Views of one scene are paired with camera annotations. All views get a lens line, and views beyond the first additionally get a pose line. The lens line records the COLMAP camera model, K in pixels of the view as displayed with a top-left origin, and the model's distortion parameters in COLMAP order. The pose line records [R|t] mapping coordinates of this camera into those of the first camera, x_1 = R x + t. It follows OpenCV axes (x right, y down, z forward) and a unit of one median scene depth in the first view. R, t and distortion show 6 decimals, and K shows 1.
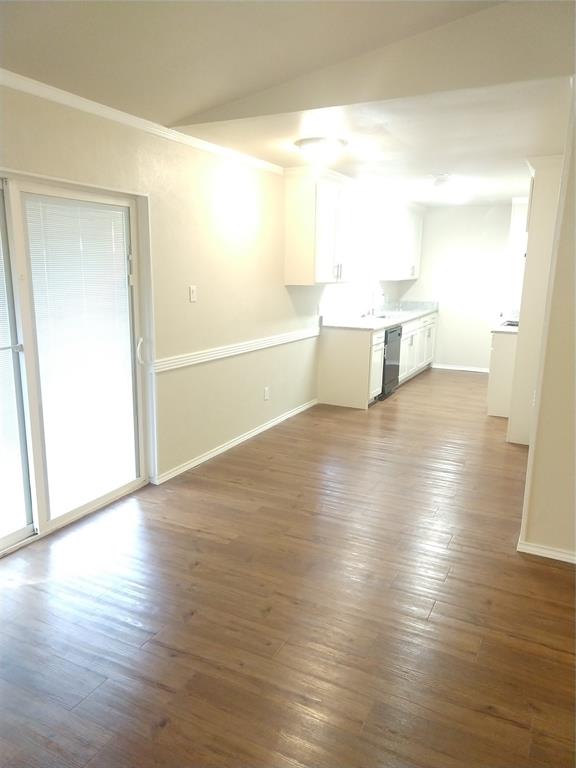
lens RADIAL K [[558.7, 0, 288.0], [0, 558.7, 384.0], [0, 0, 1]] dist [0.039810, 0.000382]
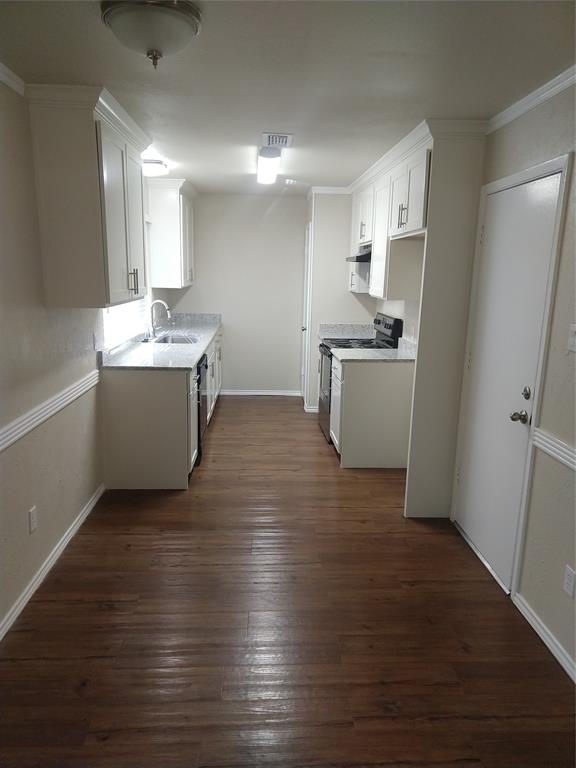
lens RADIAL K [[553.7, 0, 288.9], [0, 553.7, 395.1], [0, 0, 1]] dist [0.043254, -0.034290]
pose [[0.866189, -0.110948, 0.487245, -0.054492], [0.097766, 0.993824, 0.052496, -0.071607], [-0.490060, 0.002165, 0.871686, 0.298169]]
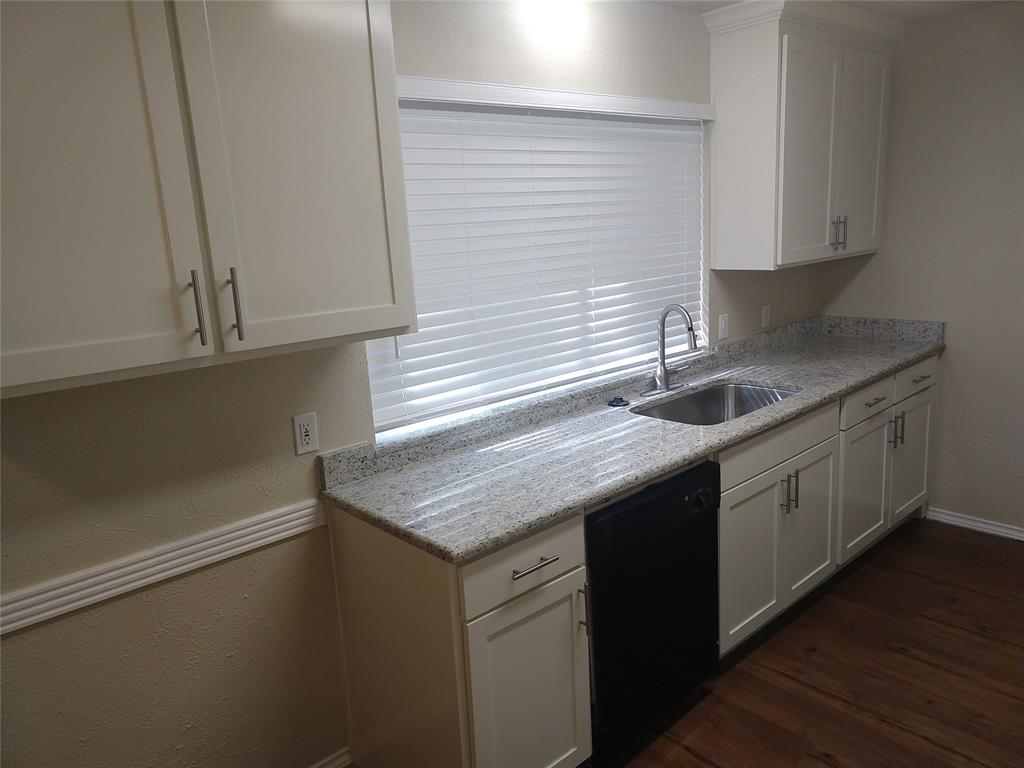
lens RADIAL K [[738.2, 0, 509.0], [0, 738.2, 382.6], [0, 0, 1]] dist [0.043254, -0.034290]
pose [[0.930491, 0.009395, -0.366195, 0.220409], [-0.003538, 0.999855, 0.016663, -0.134926], [0.366299, -0.014209, 0.930389, 0.593553]]
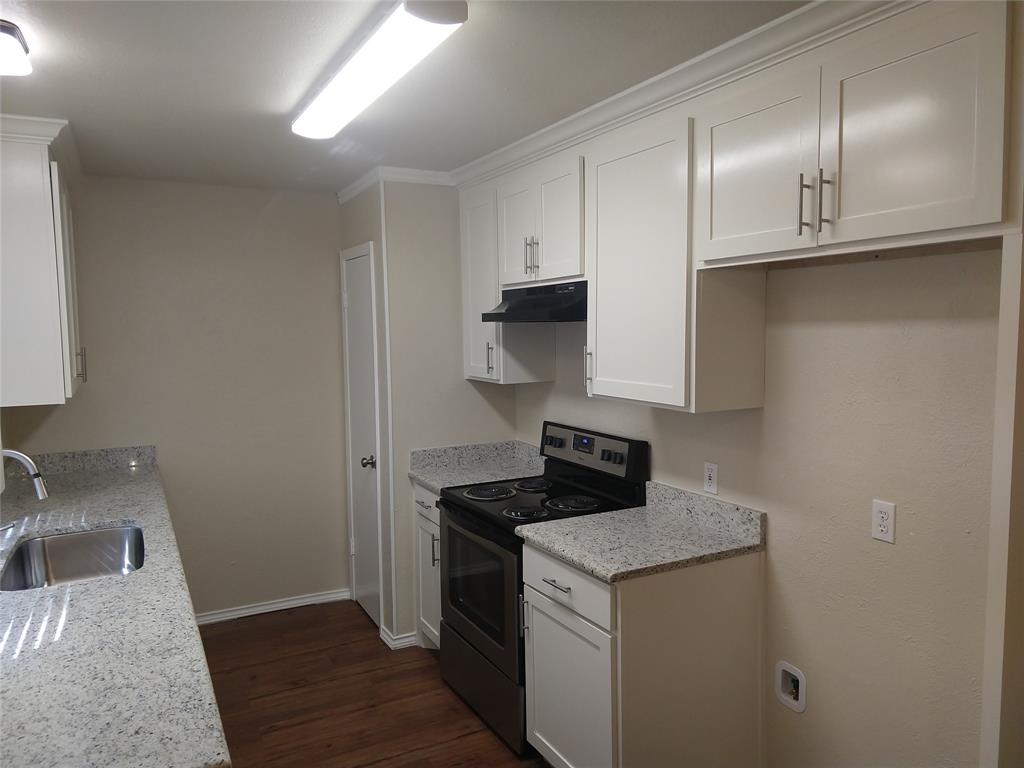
lens RADIAL K [[744.9, 0, 512.0], [0, 744.9, 384.0], [0, 0, 1]] dist [0.039810, 0.000382]
pose [[0.578014, -0.092142, 0.810808, 0.025103], [0.189552, 0.981588, -0.023579, -0.148830], [-0.793707, 0.167319, 0.584837, 0.625822]]
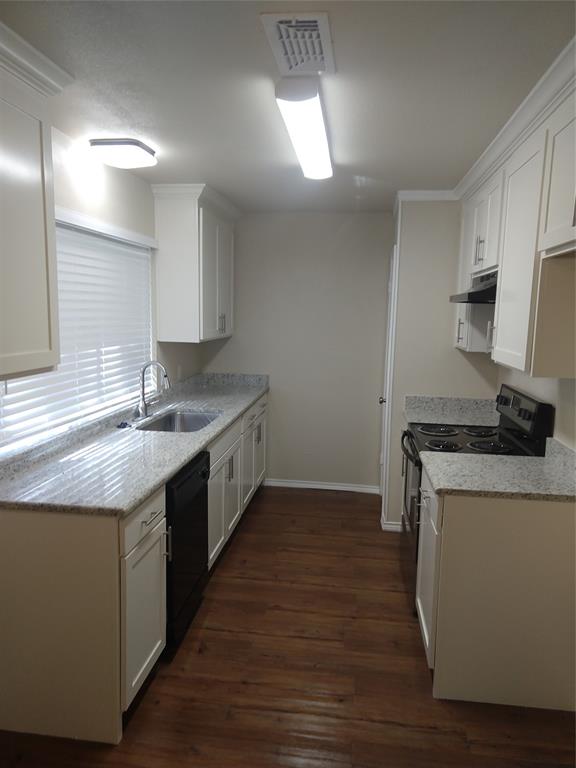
lens RADIAL K [[558.7, 0, 288.0], [0, 558.7, 384.0], [0, 0, 1]] dist [0.039810, 0.000382]
pose [[0.941836, -0.042603, 0.333361, 0.108465], [0.064696, 0.996363, -0.055450, -0.118013], [-0.329786, 0.073792, 0.941167, 0.518076]]
